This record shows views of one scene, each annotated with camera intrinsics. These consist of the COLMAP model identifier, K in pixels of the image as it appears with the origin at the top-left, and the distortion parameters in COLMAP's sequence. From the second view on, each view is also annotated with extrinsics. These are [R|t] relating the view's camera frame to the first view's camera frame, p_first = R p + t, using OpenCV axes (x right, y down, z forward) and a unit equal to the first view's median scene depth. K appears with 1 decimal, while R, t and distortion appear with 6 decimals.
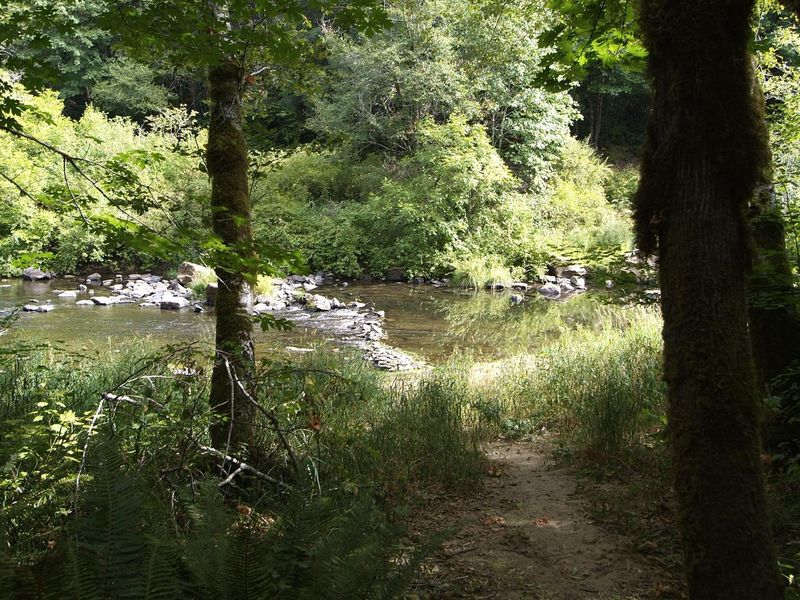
lens RADIAL K [[856.0, 0, 400.0], [0, 856.0, 300.0], [0, 0, 1]] dist [-0.004997, -0.006903]
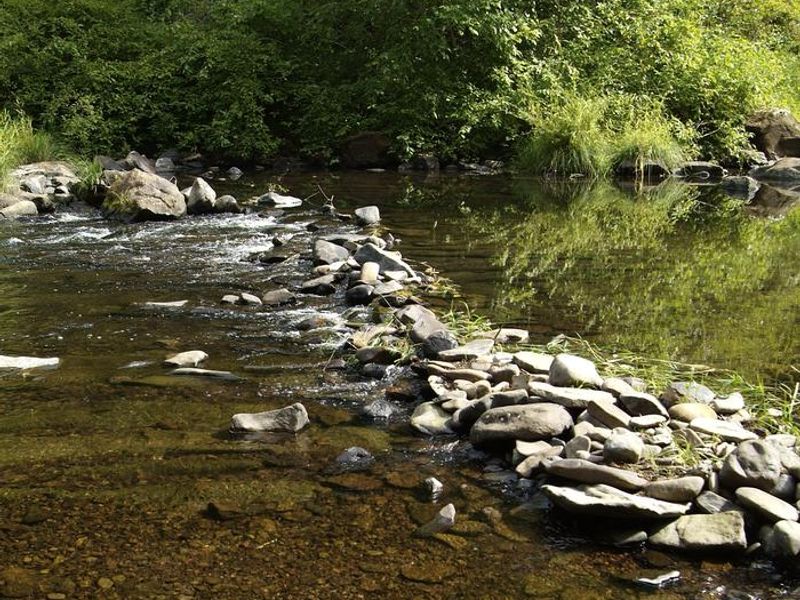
lens RADIAL K [[856.0, 0, 400.0], [0, 856.0, 300.0], [0, 0, 1]] dist [-0.004997, -0.006903]
pose [[0.991763, -0.018403, 0.126756, -0.041571], [0.017121, 0.999791, 0.011199, 0.034987], [-0.126936, -0.008937, 0.991871, 0.633188]]
